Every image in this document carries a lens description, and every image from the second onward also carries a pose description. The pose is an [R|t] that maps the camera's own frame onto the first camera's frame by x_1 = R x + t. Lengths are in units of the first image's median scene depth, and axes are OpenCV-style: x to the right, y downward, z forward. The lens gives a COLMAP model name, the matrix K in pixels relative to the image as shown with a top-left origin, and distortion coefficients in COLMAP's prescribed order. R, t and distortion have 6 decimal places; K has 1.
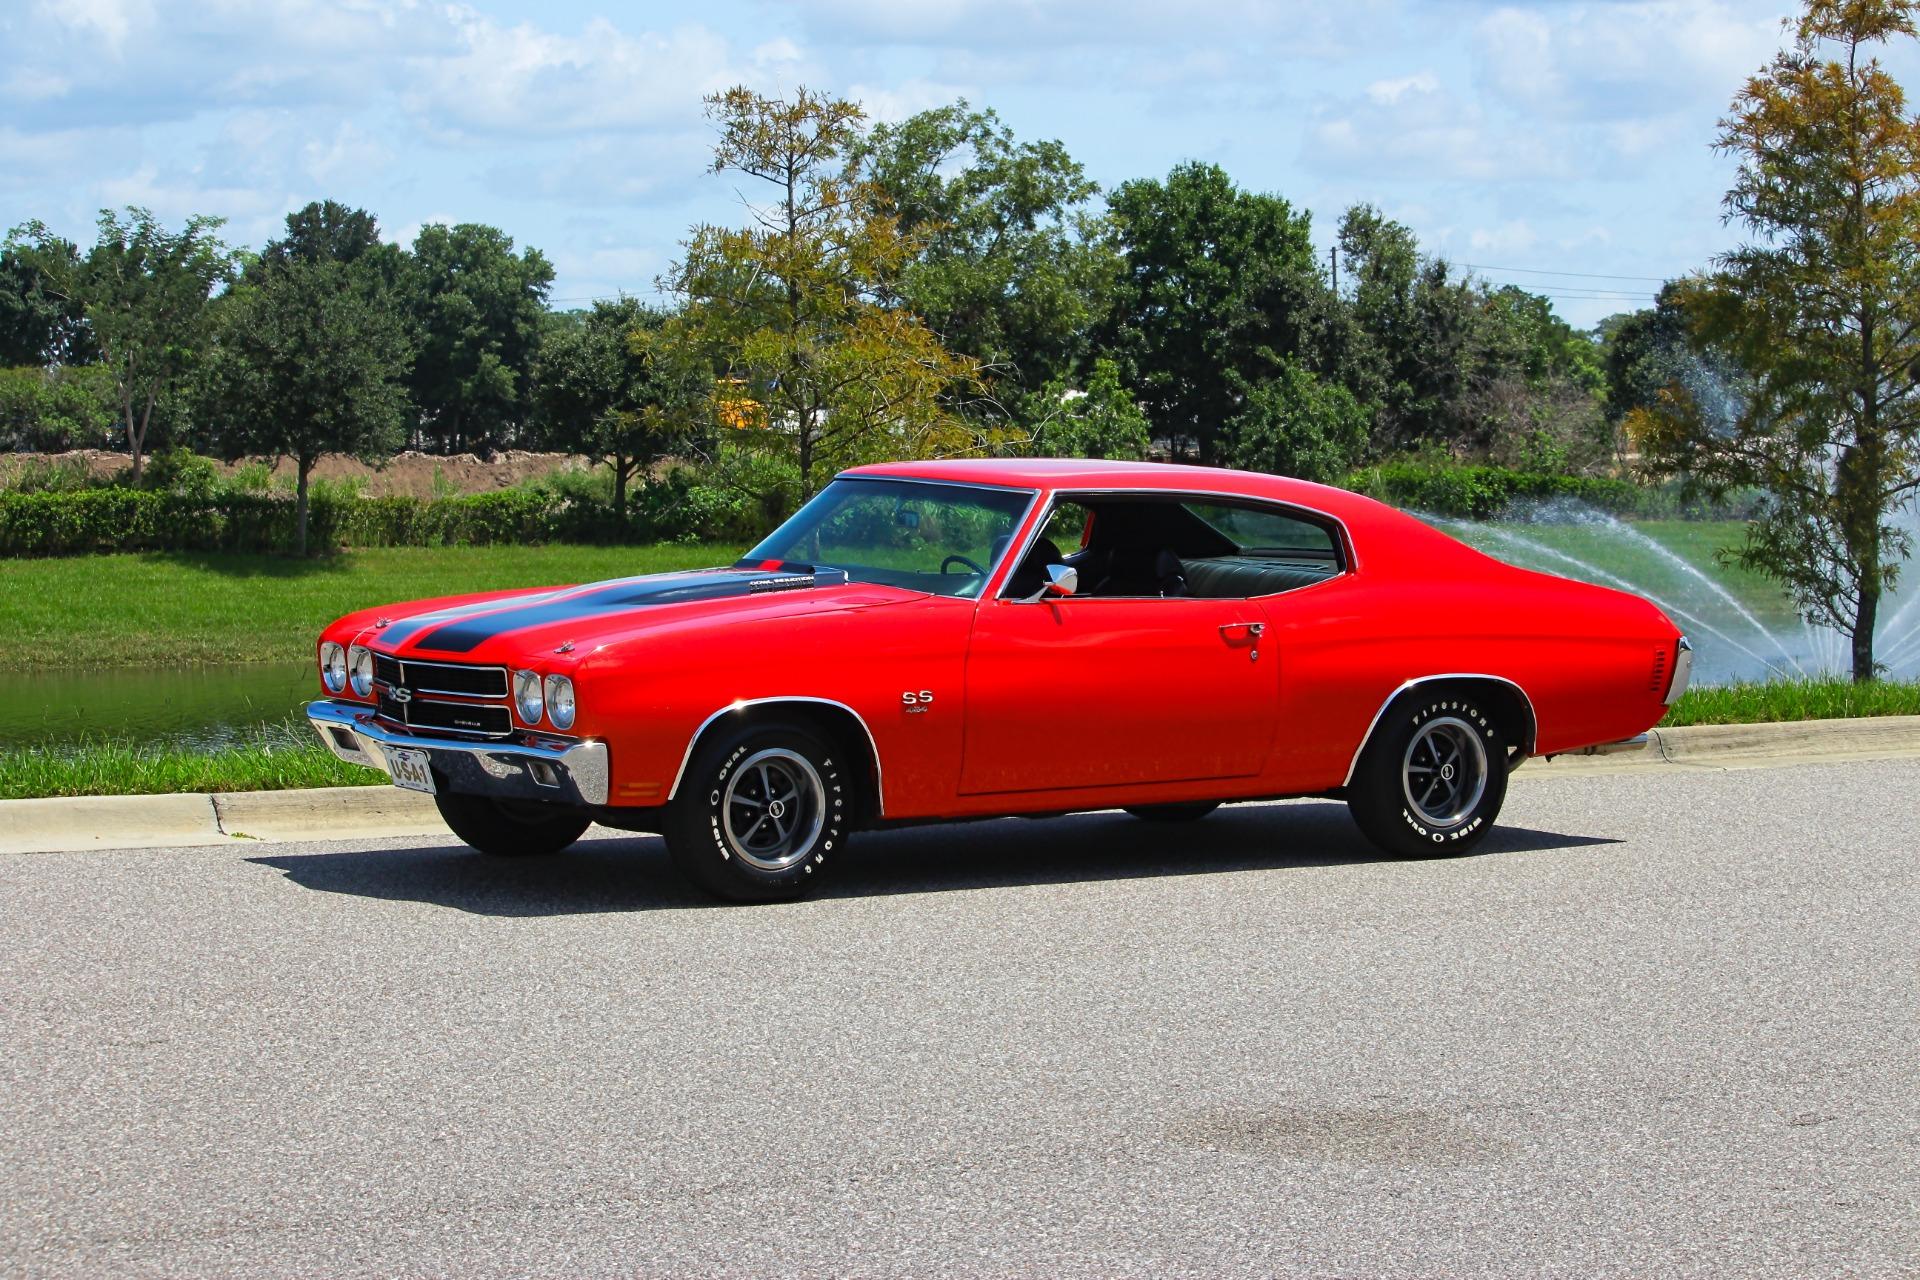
lens RADIAL K [[4906.0, 0, 1025.8], [0, 4906.0, 627.2], [0, 0, 1]] dist [-0.418375, 0.281944]
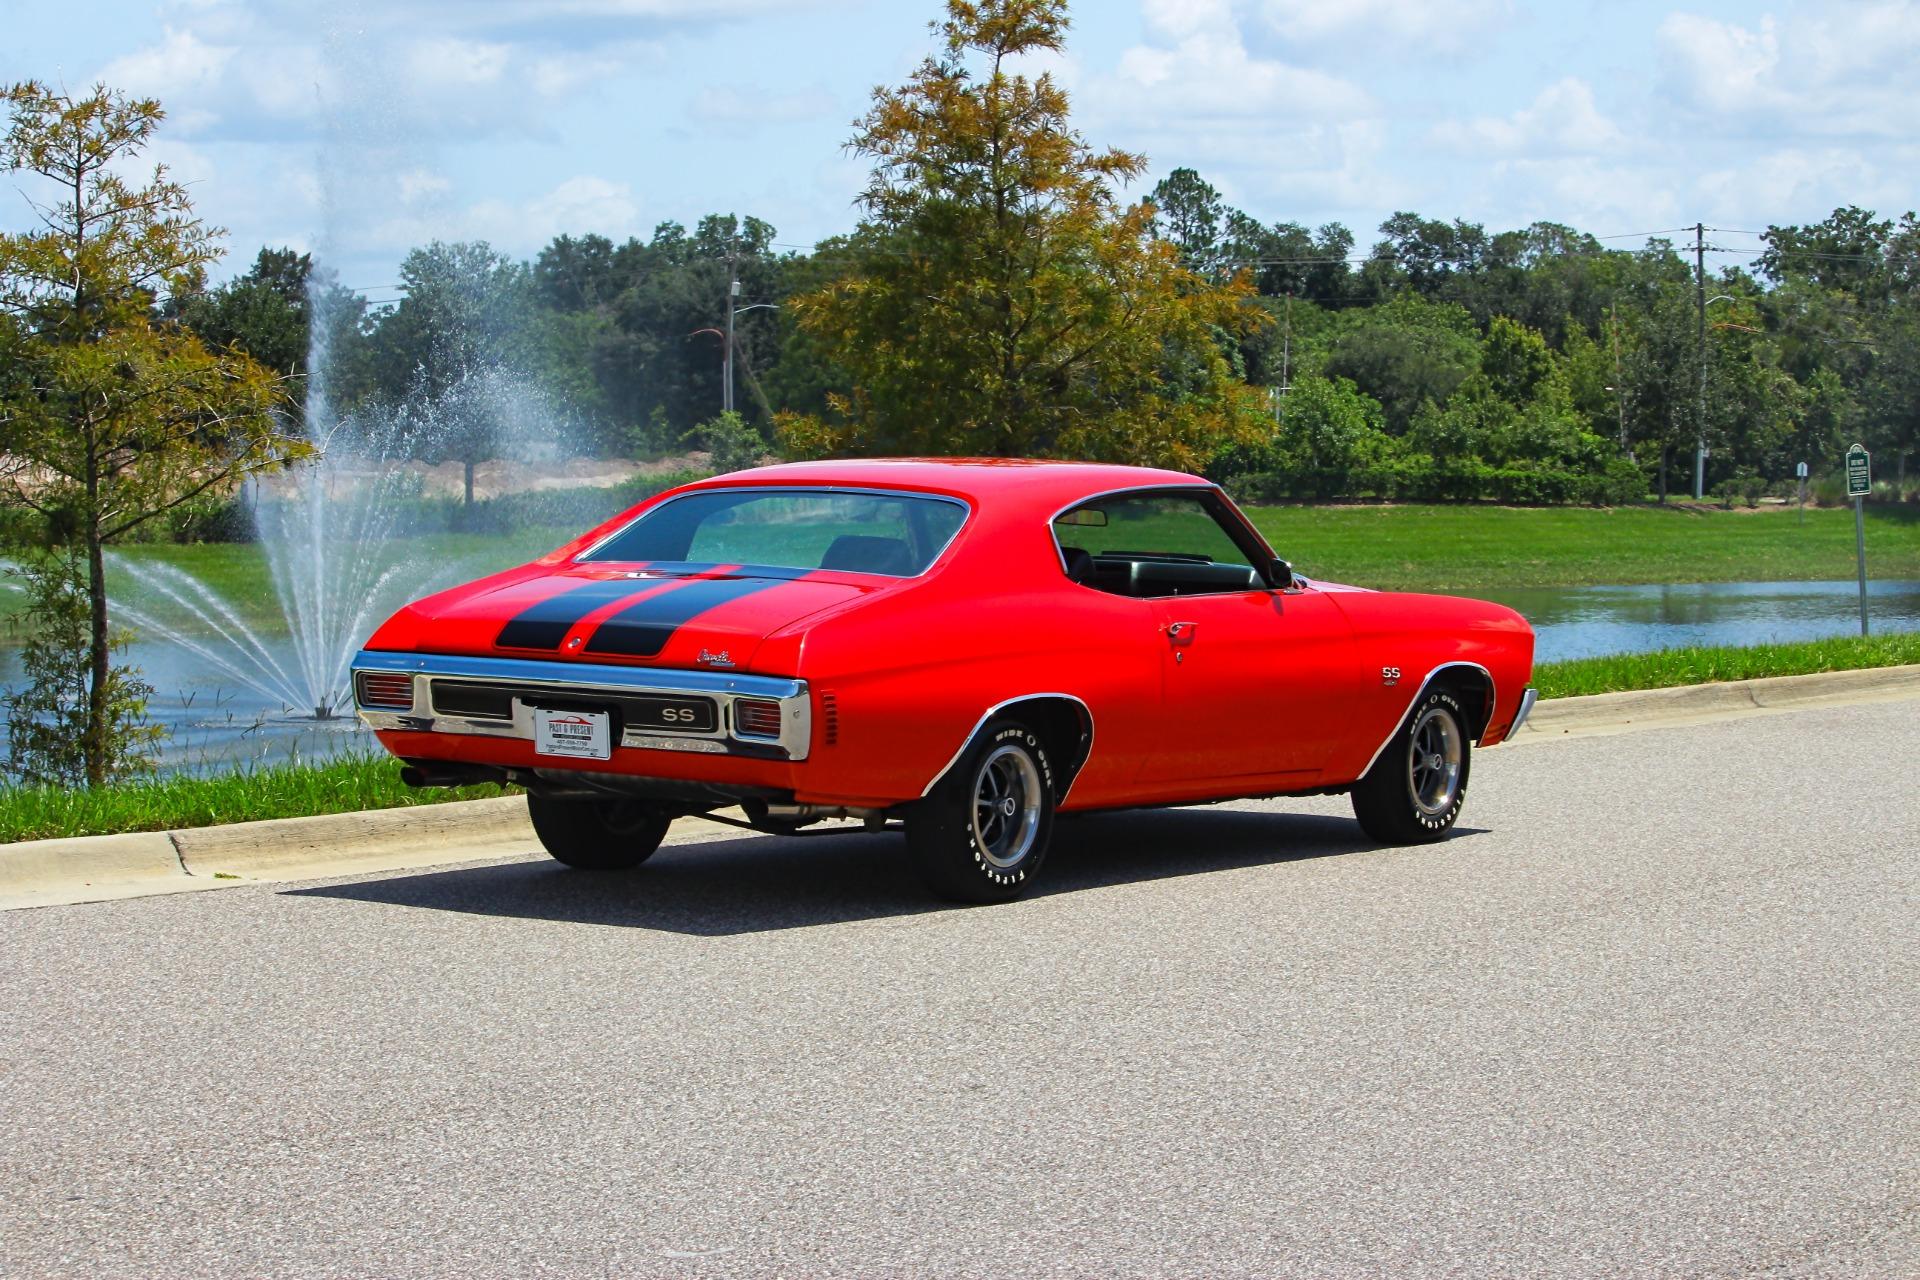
lens RADIAL K [[4903.1, 0, 1084.8], [0, 4903.1, 694.6], [0, 0, 1]] dist [-0.419906, 0.173932]
pose [[0.913578, -0.022165, 0.406060, -0.231436], [0.018727, 0.999747, 0.012438, 0.000338], [-0.406233, -0.003758, 0.913762, 0.062903]]
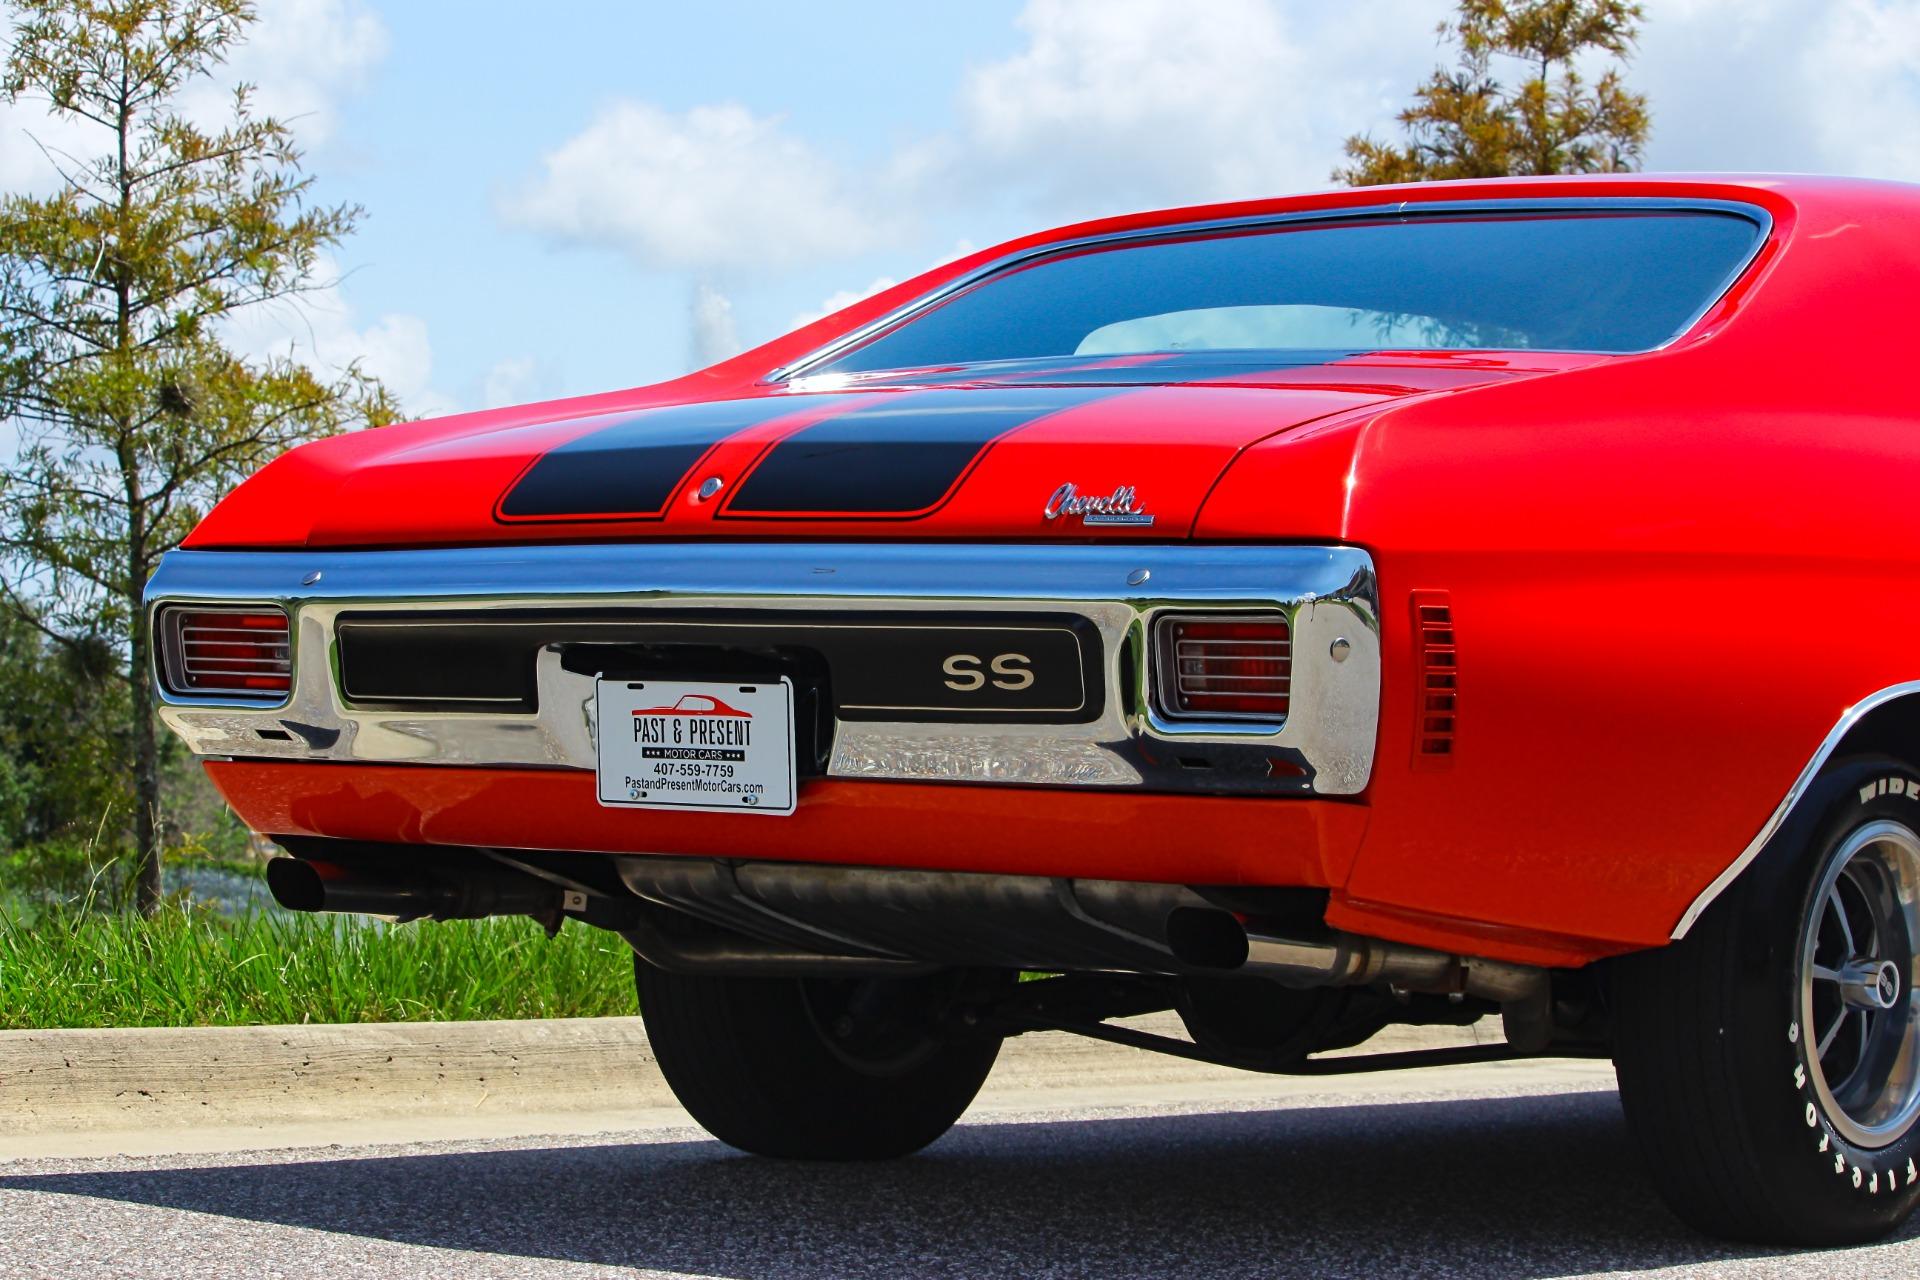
lens RADIAL K [[4906.0, 0, 1025.8], [0, 4906.0, 627.2], [0, 0, 1]] dist [-0.418375, 0.281944]
pose [[0.949992, 0.025014, 0.311271, -0.116548], [0.002842, 0.996053, -0.088717, 0.021938], [-0.312262, 0.085165, 0.946171, 0.379399]]
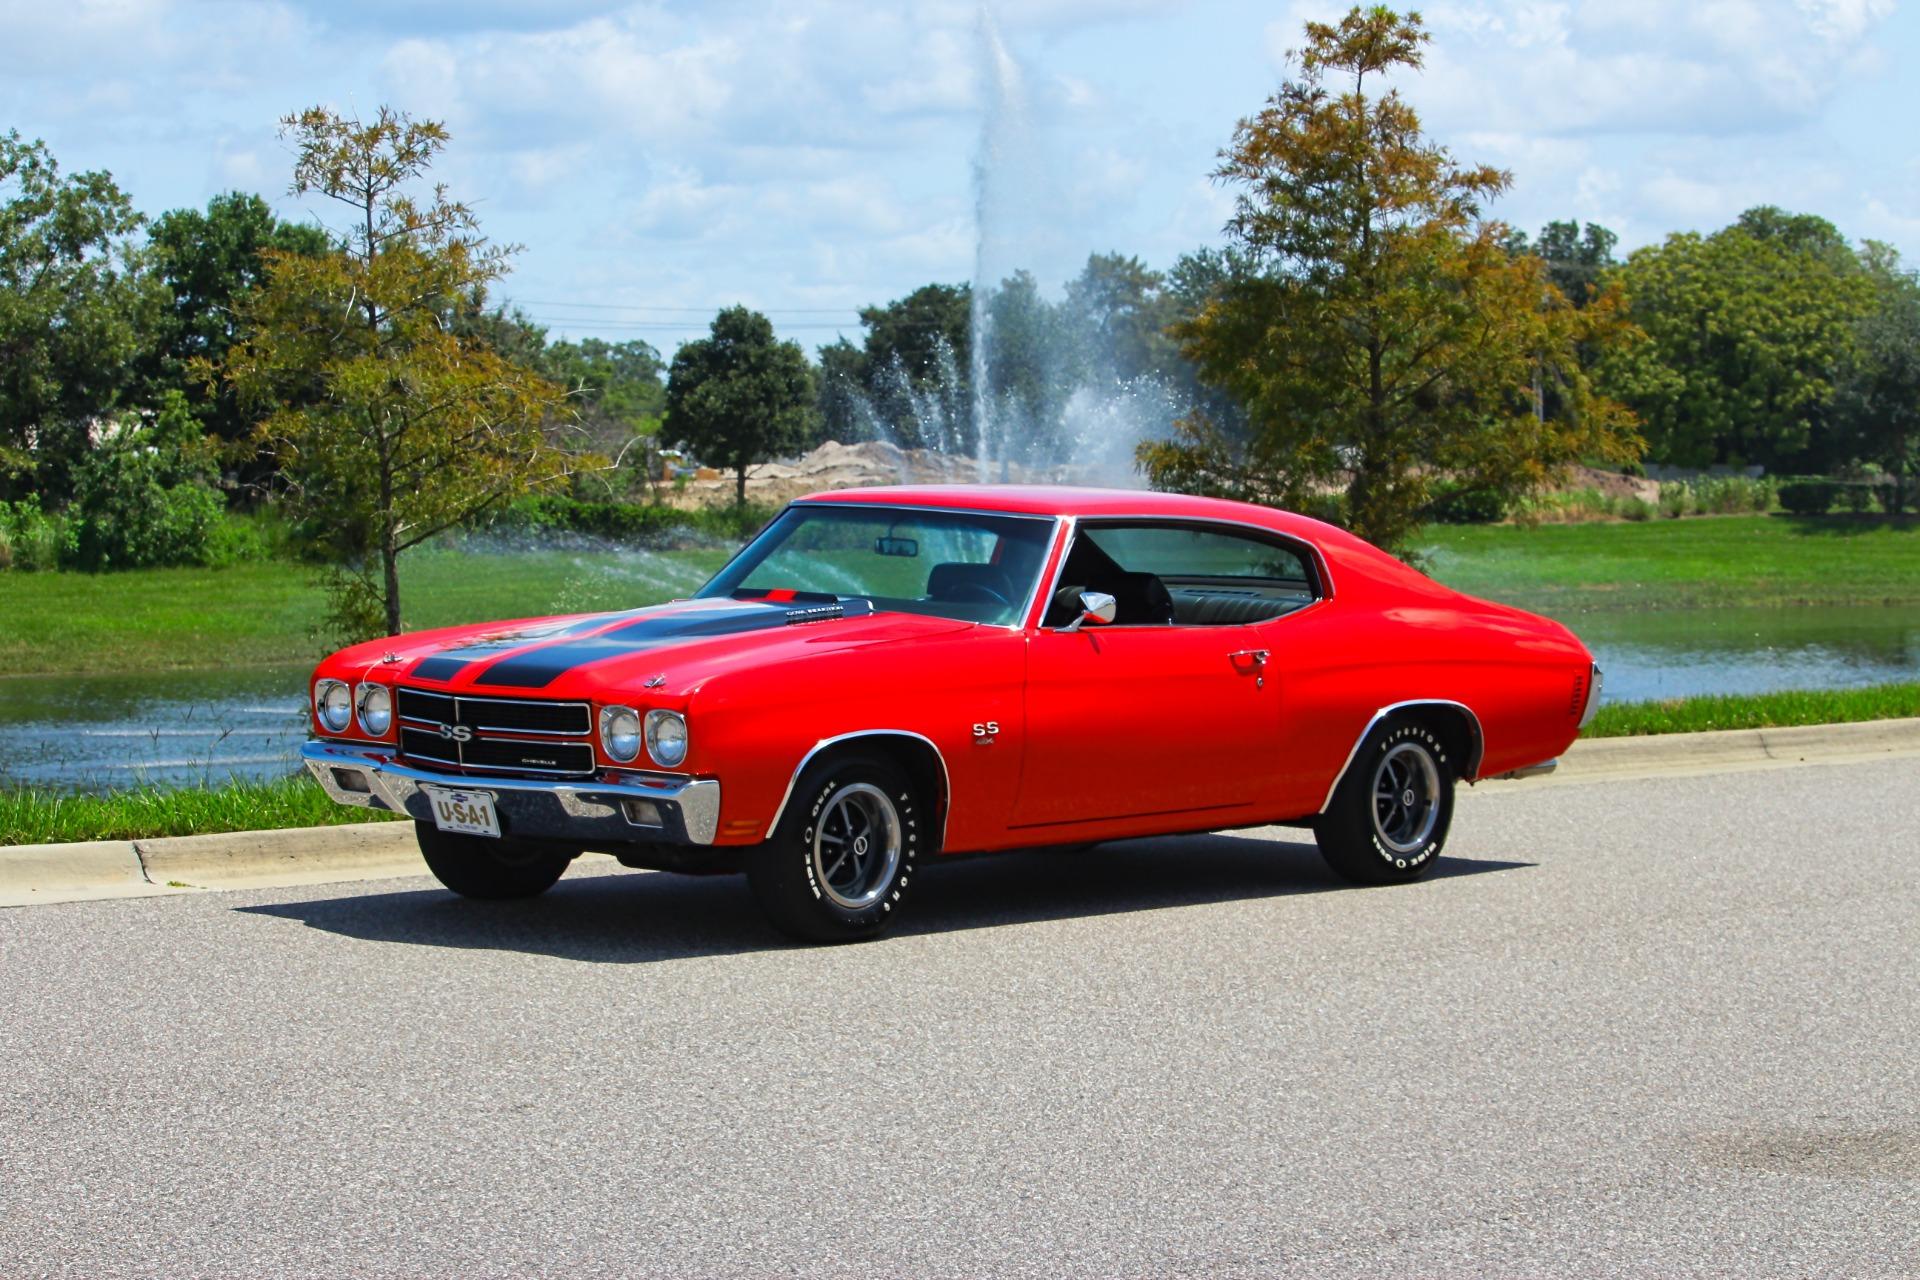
lens RADIAL K [[4903.1, 0, 1084.8], [0, 4903.1, 694.6], [0, 0, 1]] dist [-0.419906, 0.173932]
pose [[0.971890, -0.010440, 0.235206, -0.127716], [0.008596, 0.999924, 0.008865, -0.000574], [-0.235280, -0.006594, 0.971905, 0.024518]]
